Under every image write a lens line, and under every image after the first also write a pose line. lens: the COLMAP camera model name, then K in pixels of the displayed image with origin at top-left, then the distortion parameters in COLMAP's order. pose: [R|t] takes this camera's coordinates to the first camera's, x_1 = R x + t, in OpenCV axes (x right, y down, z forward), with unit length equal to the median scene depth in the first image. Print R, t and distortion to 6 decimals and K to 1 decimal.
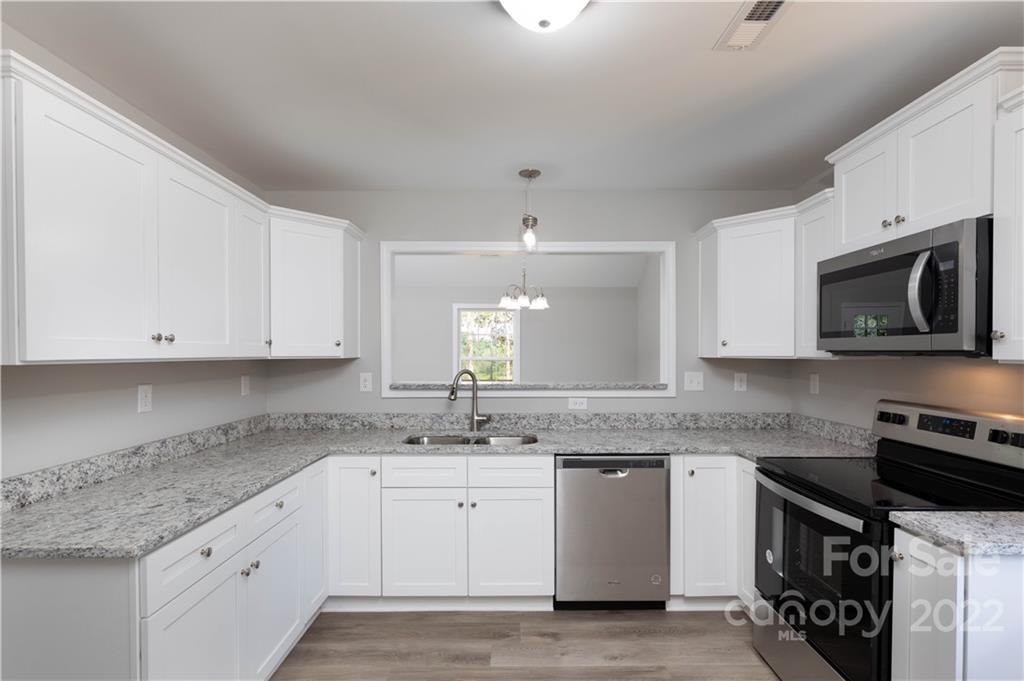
lens RADIAL K [[486.5, 0, 513.9], [0, 486.5, 366.6], [0, 0, 1]] dist [-0.015046, 0.000053]
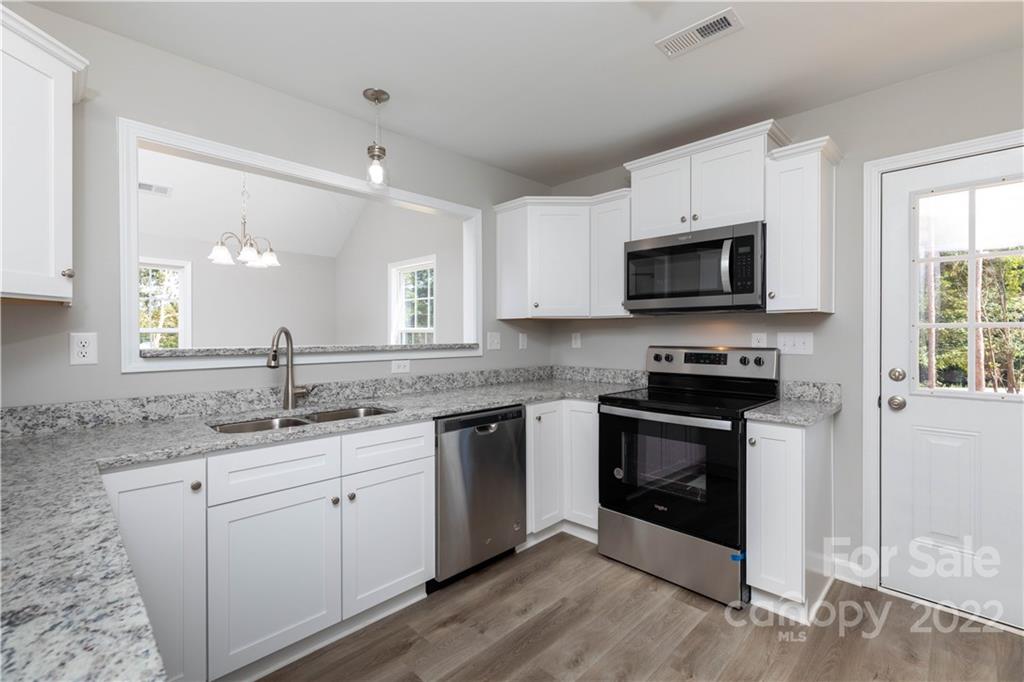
lens RADIAL K [[456.7, 0, 512.0], [0, 456.7, 341.0], [0, 0, 1]] dist [-0.001850, -0.000584]
pose [[0.706916, -0.011035, 0.707211, -0.408917], [0.021291, 0.999757, -0.005682, 0.046097], [-0.706977, 0.019073, 0.706979, 0.301202]]
